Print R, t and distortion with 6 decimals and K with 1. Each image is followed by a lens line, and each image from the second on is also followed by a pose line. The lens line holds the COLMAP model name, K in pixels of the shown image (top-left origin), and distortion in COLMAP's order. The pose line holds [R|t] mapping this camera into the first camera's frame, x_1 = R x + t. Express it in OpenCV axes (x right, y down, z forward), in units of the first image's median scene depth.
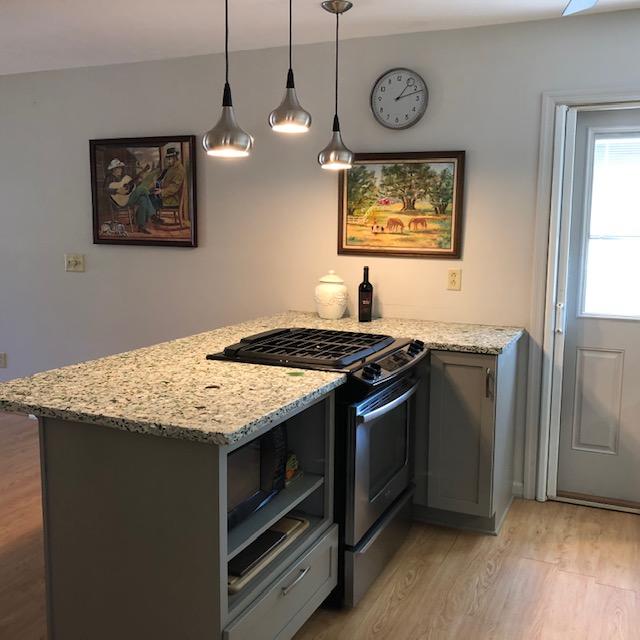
lens RADIAL K [[680.1, 0, 319.2], [0, 680.1, 320.2], [0, 0, 1]] dist [0.043110, 0.000000]
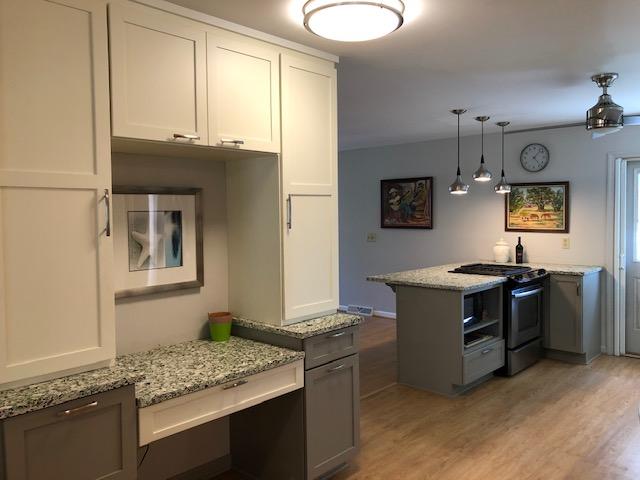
lens RADIAL K [[519.5, 0, 316.8], [0, 519.5, 236.8], [0, 0, 1]] dist [0.012979, -0.016972]
pose [[0.946519, -0.007335, -0.322564, -0.003724], [-0.024189, 0.995315, -0.093613, 0.088674], [0.321739, 0.096409, 0.941907, -0.732531]]
